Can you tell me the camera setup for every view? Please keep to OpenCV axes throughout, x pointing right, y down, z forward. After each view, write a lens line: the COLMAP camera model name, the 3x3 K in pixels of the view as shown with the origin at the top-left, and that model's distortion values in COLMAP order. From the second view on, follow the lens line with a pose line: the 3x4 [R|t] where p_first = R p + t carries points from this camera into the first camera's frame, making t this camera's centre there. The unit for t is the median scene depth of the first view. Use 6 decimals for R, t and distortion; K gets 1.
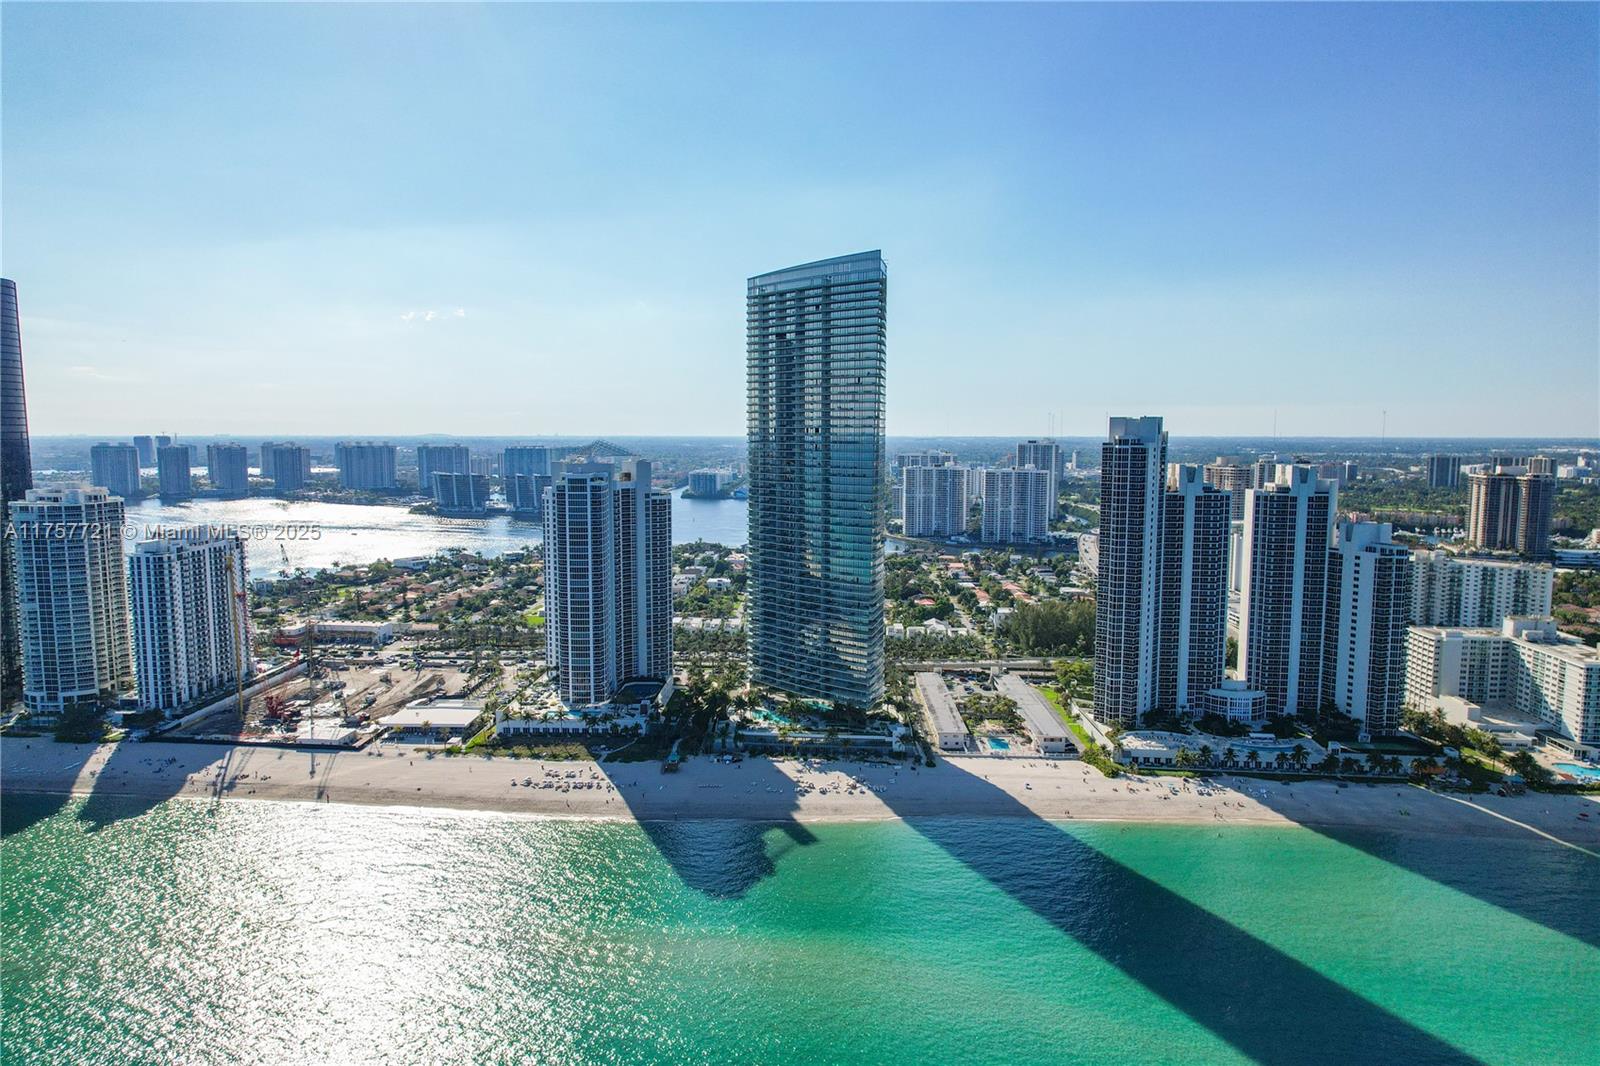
lens RADIAL K [[1003.4, 0, 800.0], [0, 1003.4, 533.0], [0, 0, 1]] dist [0.005591, -0.001745]
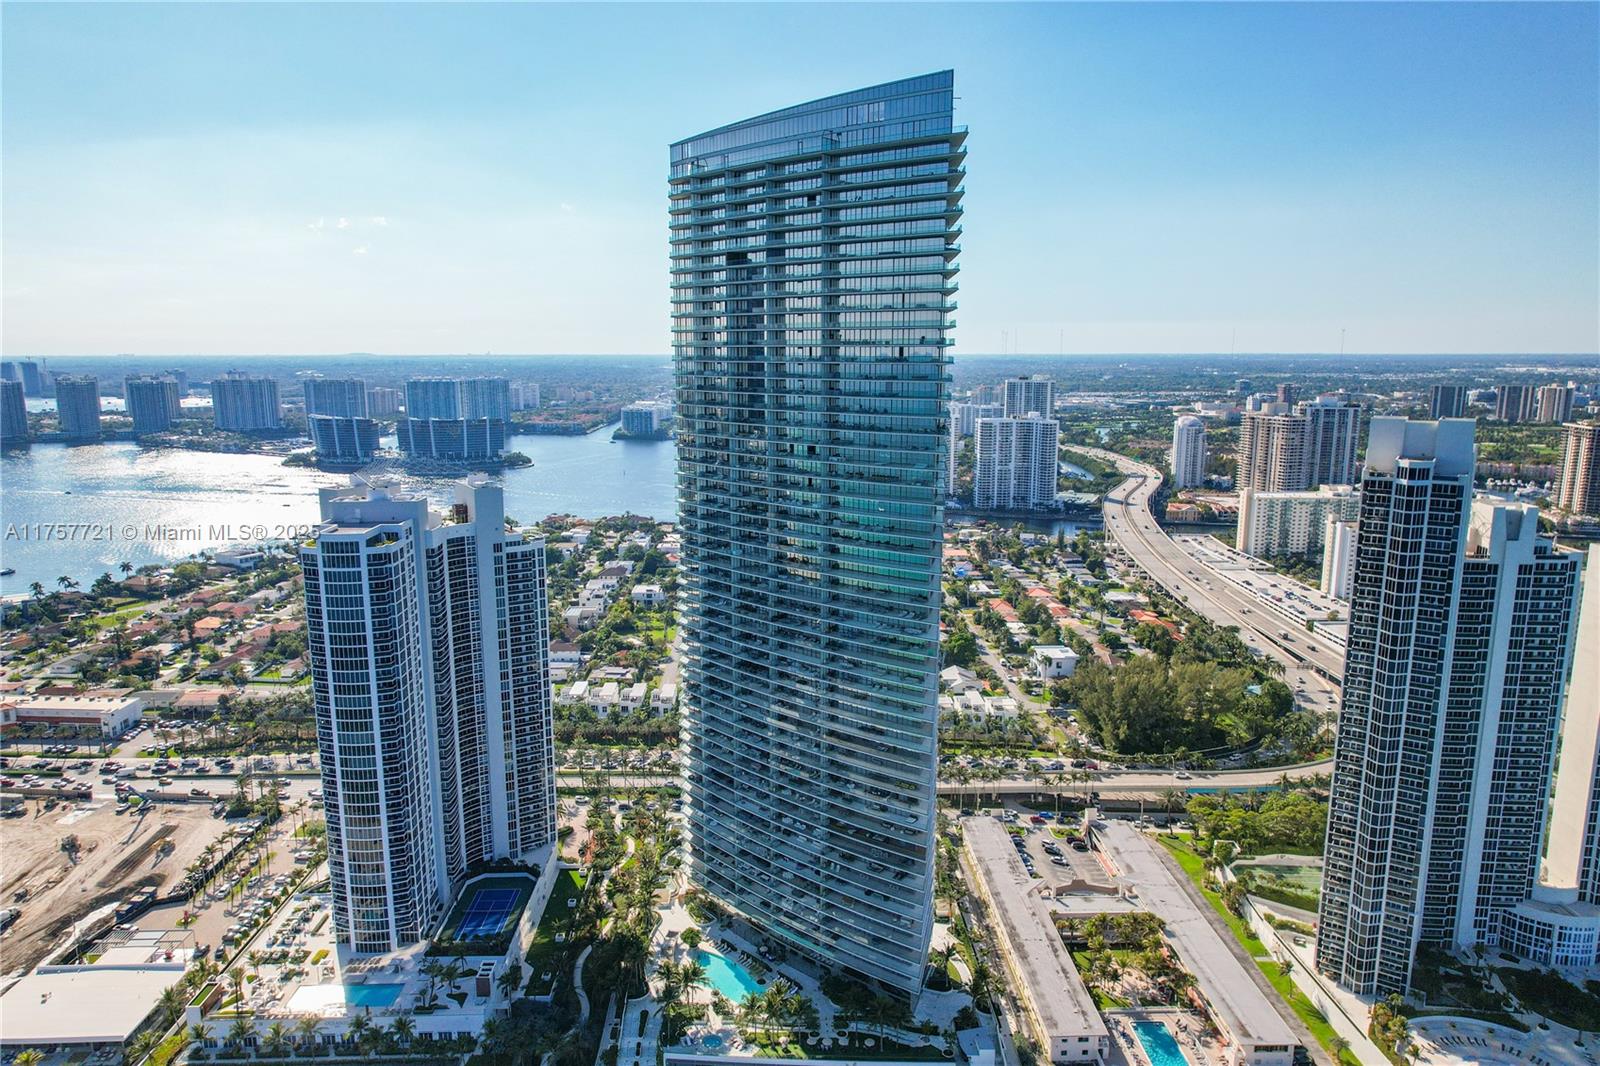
lens RADIAL K [[1021.5, 0, 800.0], [0, 1021.5, 533.0], [0, 0, 1]] dist [0.003309, 0.001222]
pose [[0.998539, -0.012154, 0.052658, -0.015674], [0.008068, 0.996990, 0.077109, -0.095280], [-0.053437, -0.076571, 0.995631, 0.464046]]
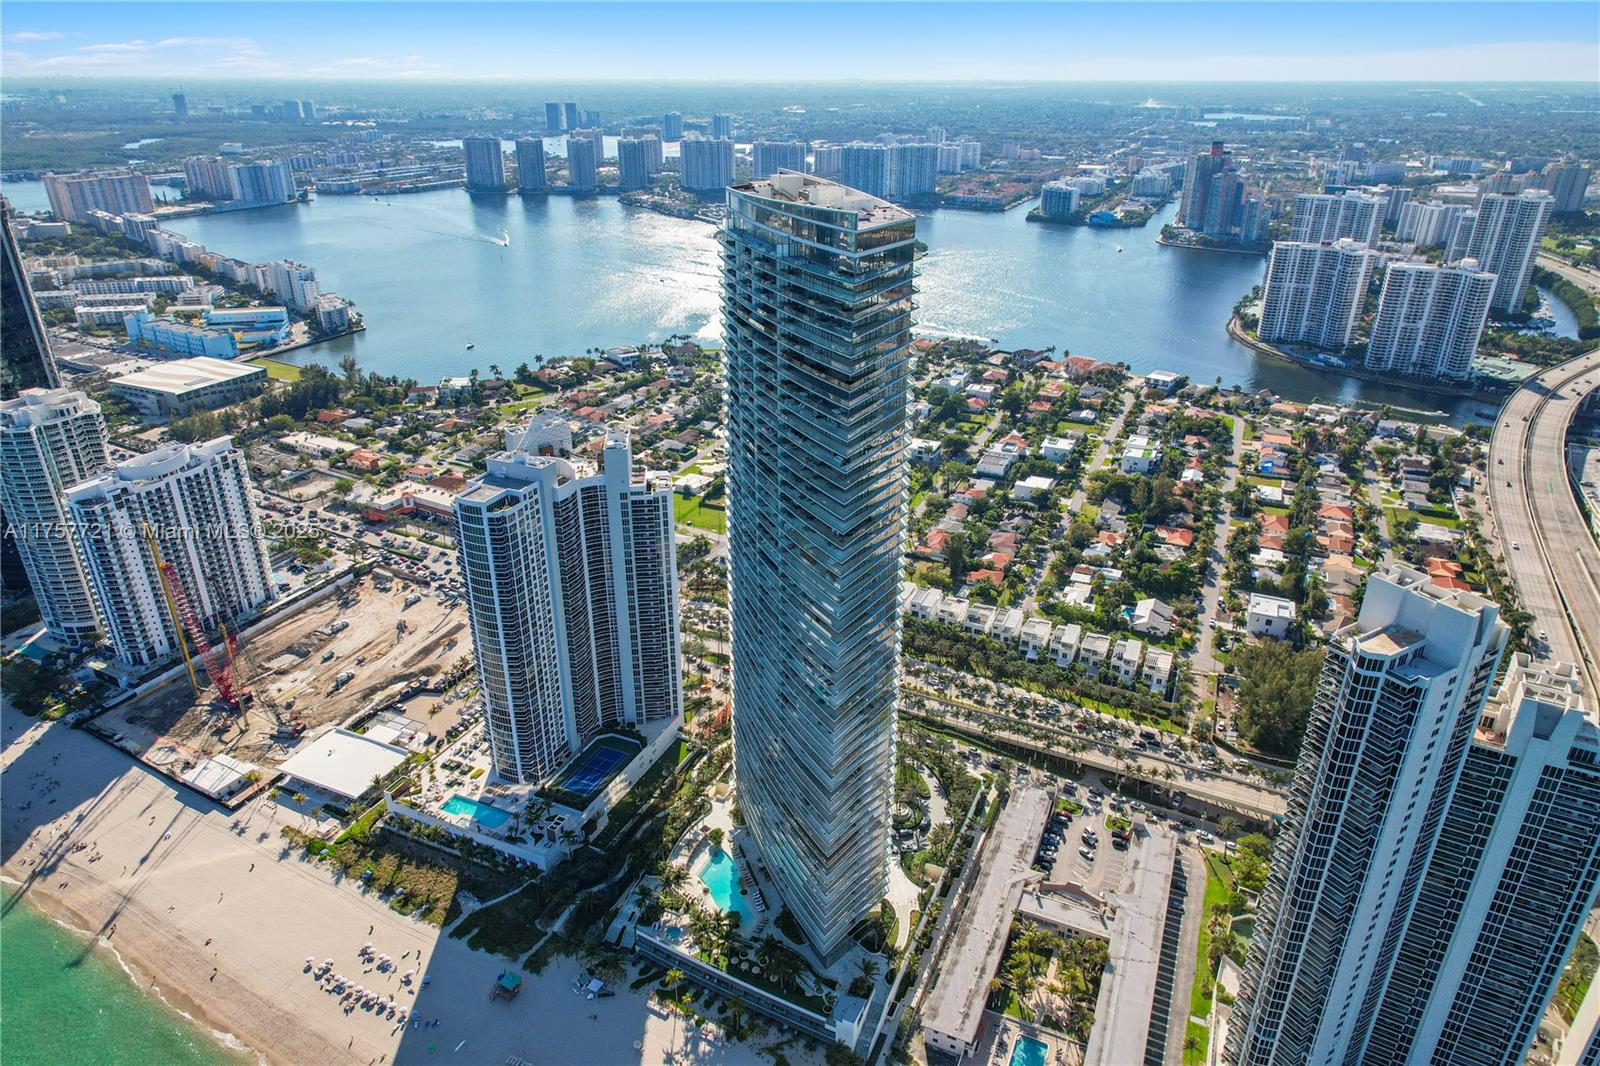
lens RADIAL K [[1003.4, 0, 800.0], [0, 1003.4, 533.0], [0, 0, 1]] dist [0.005591, -0.001745]
pose [[0.921928, 0.163833, -0.351008, 0.217549], [-0.042166, 0.943215, 0.329496, -0.263382], [0.385058, -0.288971, 0.876485, 0.482700]]
